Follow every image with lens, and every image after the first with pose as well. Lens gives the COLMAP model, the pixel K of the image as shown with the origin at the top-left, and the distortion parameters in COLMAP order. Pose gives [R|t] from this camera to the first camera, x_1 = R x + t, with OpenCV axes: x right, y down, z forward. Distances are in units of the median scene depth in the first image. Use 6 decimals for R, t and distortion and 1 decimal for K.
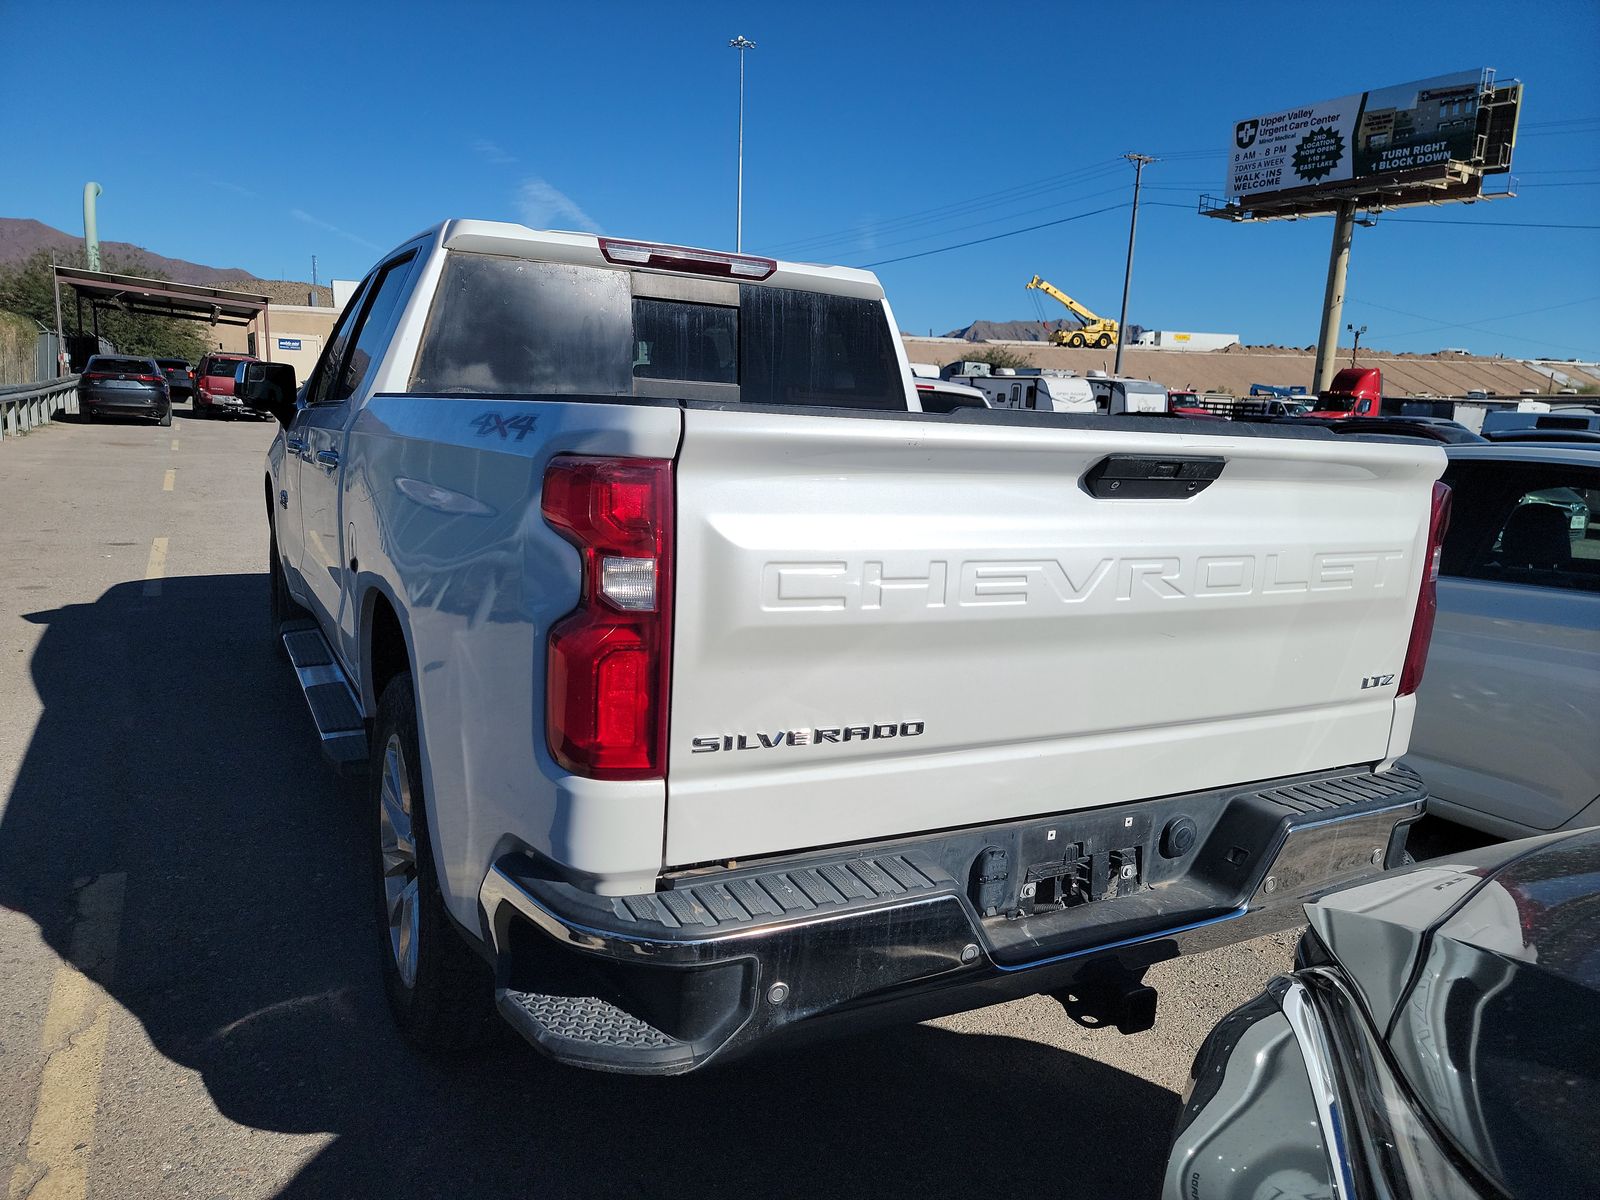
lens RADIAL K [[1123.6, 0, 798.6], [0, 1123.6, 612.2], [0, 0, 1]] dist [0.054569, -0.040012]
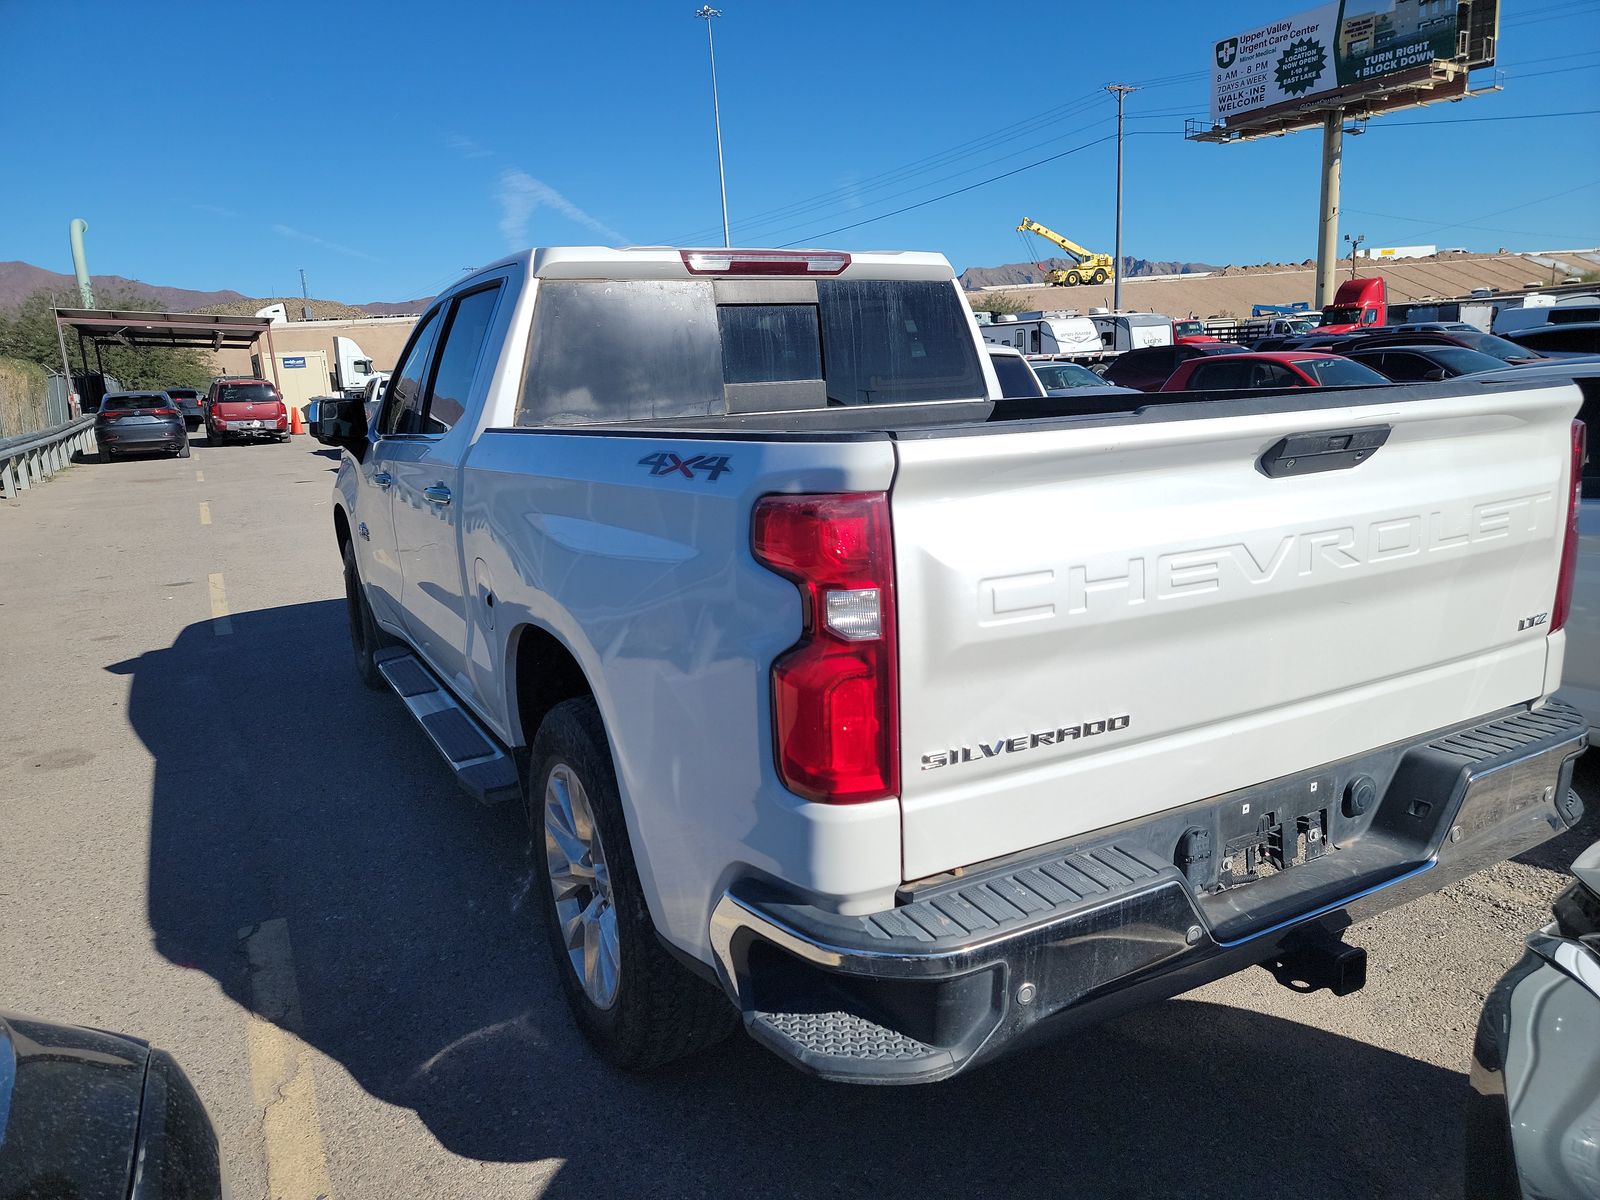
lens RADIAL K [[1123.6, 0, 812.5], [0, 1123.6, 595.5], [0, 0, 1]] dist [0.054569, -0.040012]
pose [[0.995157, -0.098095, -0.006292, -0.104666], [0.098183, 0.995045, 0.015672, -0.036235], [0.004724, -0.016214, 0.999857, -0.015911]]
